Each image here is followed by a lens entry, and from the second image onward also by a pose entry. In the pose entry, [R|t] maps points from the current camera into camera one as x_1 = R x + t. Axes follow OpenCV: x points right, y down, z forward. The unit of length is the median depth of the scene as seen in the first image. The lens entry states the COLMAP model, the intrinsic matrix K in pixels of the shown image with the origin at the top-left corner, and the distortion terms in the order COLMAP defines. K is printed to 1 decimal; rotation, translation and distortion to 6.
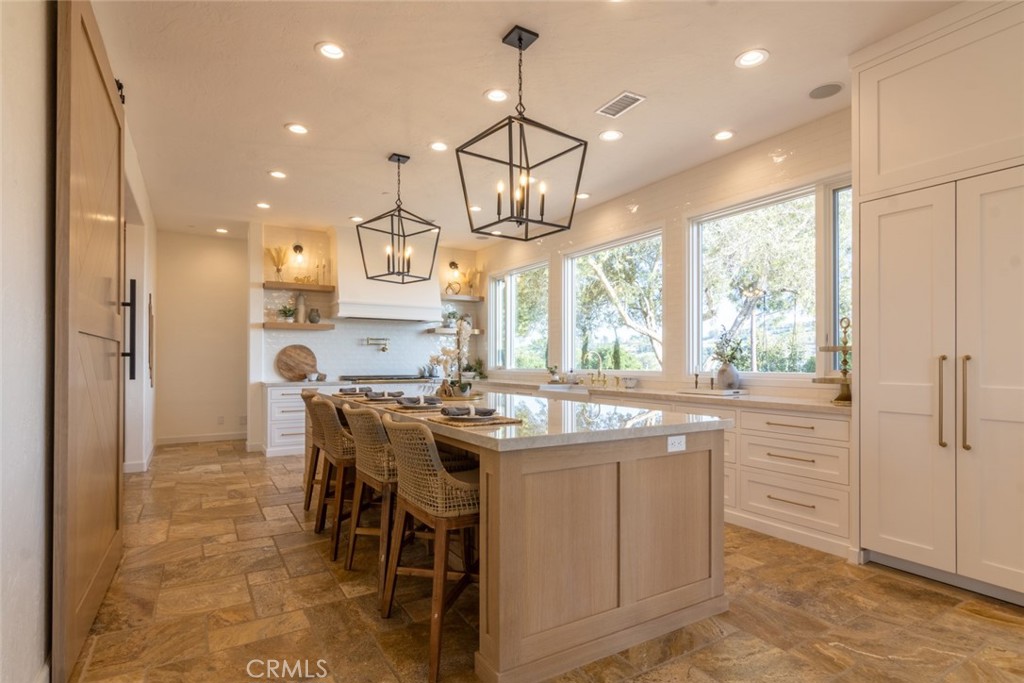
lens RADIAL K [[525.7, 0, 513.5], [0, 525.7, 364.0], [0, 0, 1]] dist [0.011961, -0.004248]
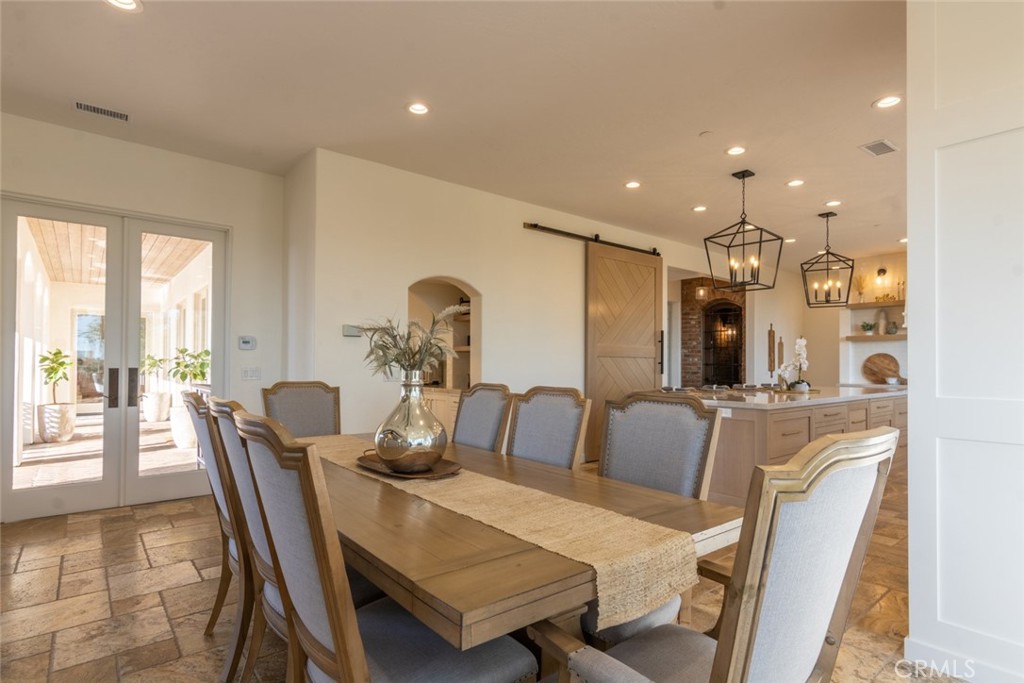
lens RADIAL K [[525.7, 0, 510.2], [0, 525.7, 360.9], [0, 0, 1]] dist [0.011961, -0.004248]
pose [[0.147731, -0.007428, -0.989000, 0.657585], [-0.010274, 0.999906, -0.009044, -0.000079], [0.988974, 0.011497, 0.147640, 0.006022]]
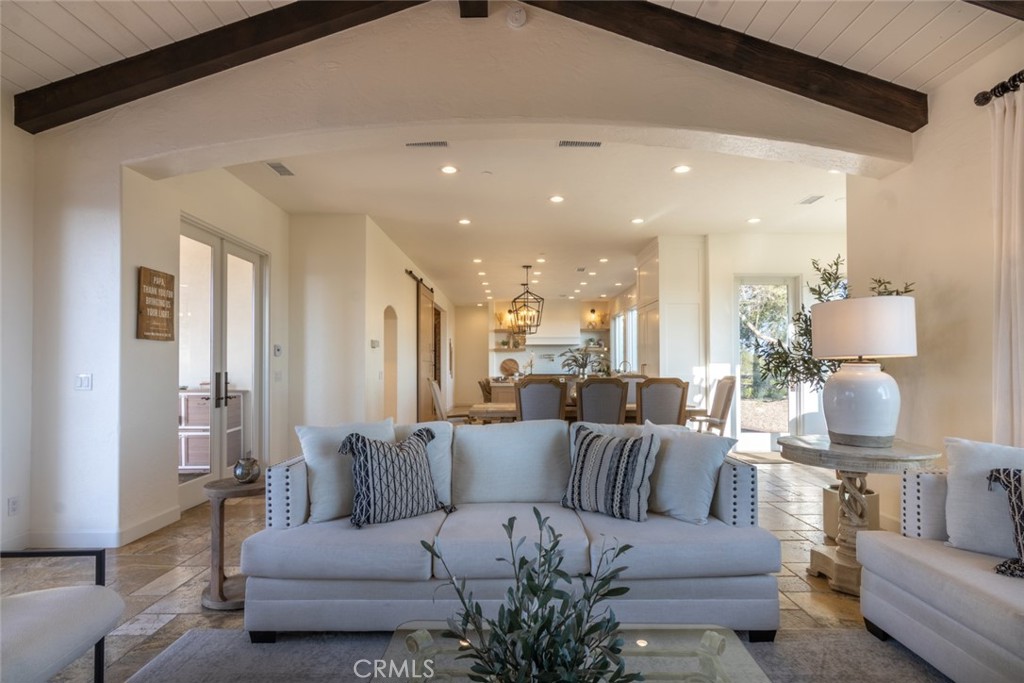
lens RADIAL K [[525.7, 0, 521.9], [0, 525.7, 356.9], [0, 0, 1]] dist [0.011961, -0.004248]
pose [[0.861764, -0.015354, -0.507078, 0.680343], [0.003610, 0.999702, -0.024134, 0.005904], [0.507297, 0.018967, 0.861563, -0.748761]]
